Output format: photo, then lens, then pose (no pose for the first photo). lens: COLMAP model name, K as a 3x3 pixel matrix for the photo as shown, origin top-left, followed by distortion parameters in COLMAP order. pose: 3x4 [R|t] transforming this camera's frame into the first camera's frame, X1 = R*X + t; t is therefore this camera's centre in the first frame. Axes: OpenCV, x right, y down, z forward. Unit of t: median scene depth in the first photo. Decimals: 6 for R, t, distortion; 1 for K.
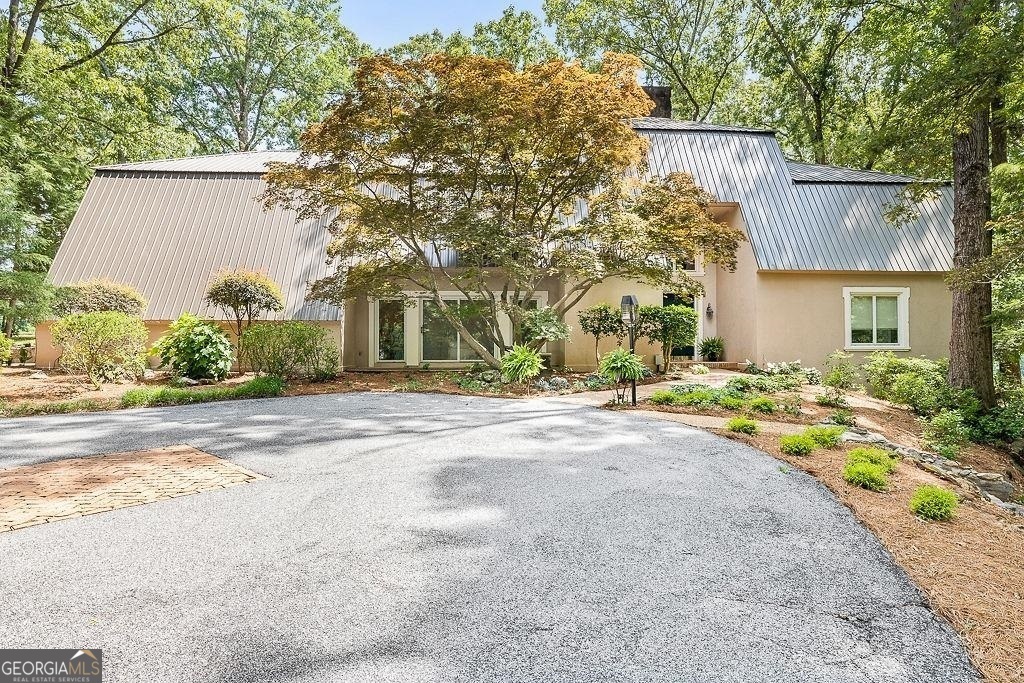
lens RADIAL K [[623.4, 0, 512.1], [0, 623.4, 318.5], [0, 0, 1]] dist [-0.001970, -0.000540]
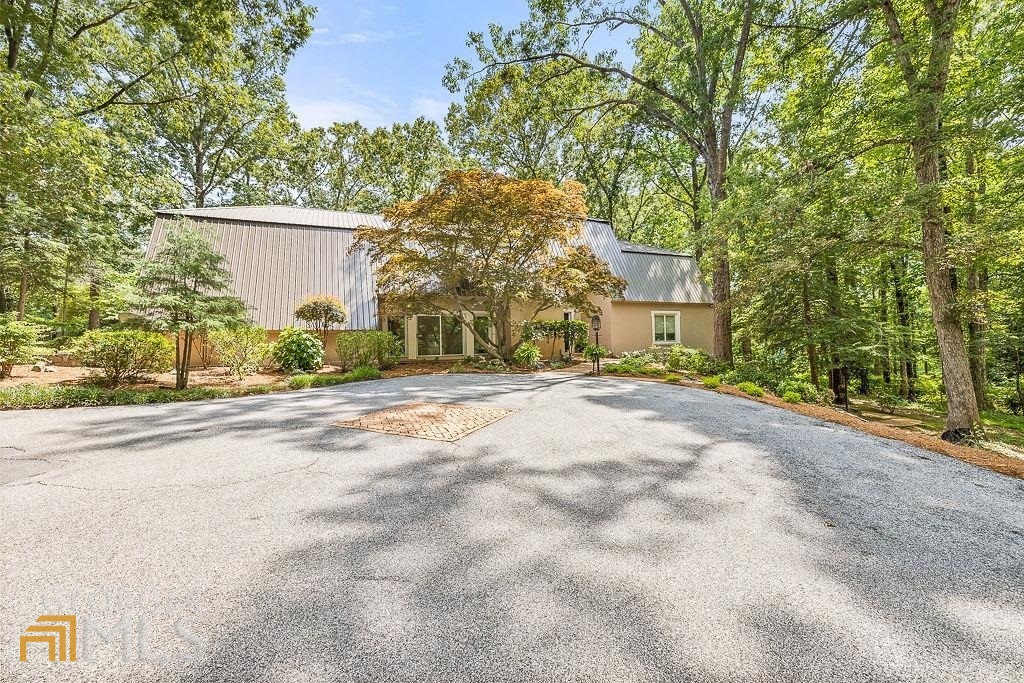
lens RADIAL K [[440.3, 0, 514.4], [0, 440.3, 324.1], [0, 0, 1]] dist [0.001144, 0.000353]
pose [[0.943016, -0.000451, 0.332748, -0.289836], [0.003396, 0.999960, -0.008271, -0.000577], [-0.332731, 0.008930, 0.942980, -0.099713]]
